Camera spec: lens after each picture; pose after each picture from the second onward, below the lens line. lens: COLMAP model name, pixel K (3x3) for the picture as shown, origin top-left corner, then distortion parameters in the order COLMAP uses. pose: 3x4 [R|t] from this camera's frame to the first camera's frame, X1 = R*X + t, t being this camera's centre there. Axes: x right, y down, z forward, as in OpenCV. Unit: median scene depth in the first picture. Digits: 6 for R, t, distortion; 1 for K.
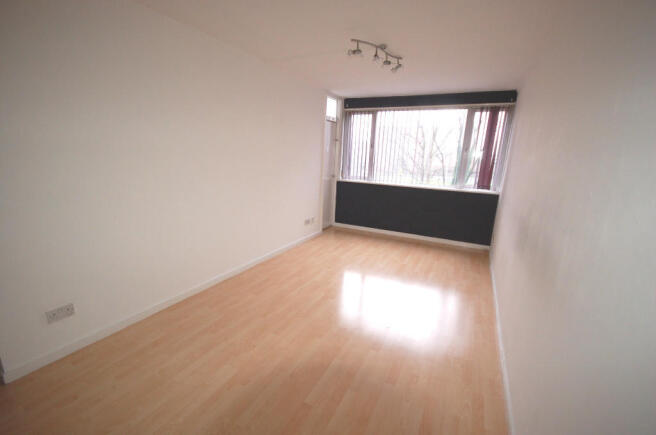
lens RADIAL K [[297.1, 0, 328.4], [0, 297.1, 223.0], [0, 0, 1]] dist [-0.001303, -0.000162]
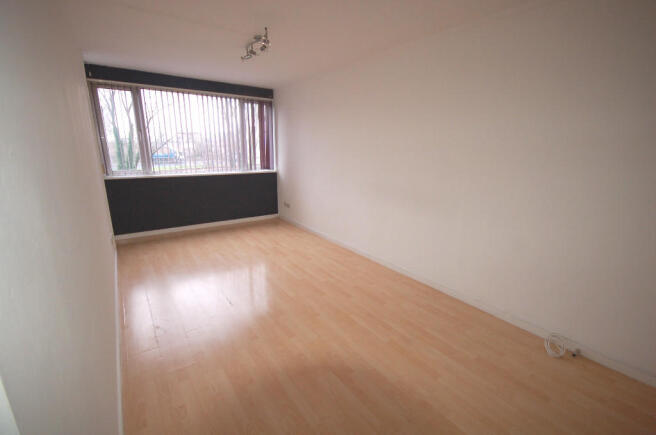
lens RADIAL K [[297.1, 0, 328.4], [0, 297.1, 223.0], [0, 0, 1]] dist [-0.001303, -0.000162]
pose [[0.404618, -0.261701, 0.876240, -0.504369], [0.210782, 0.959067, 0.189106, -0.079012], [-0.889863, 0.108179, 0.443218, 0.254458]]
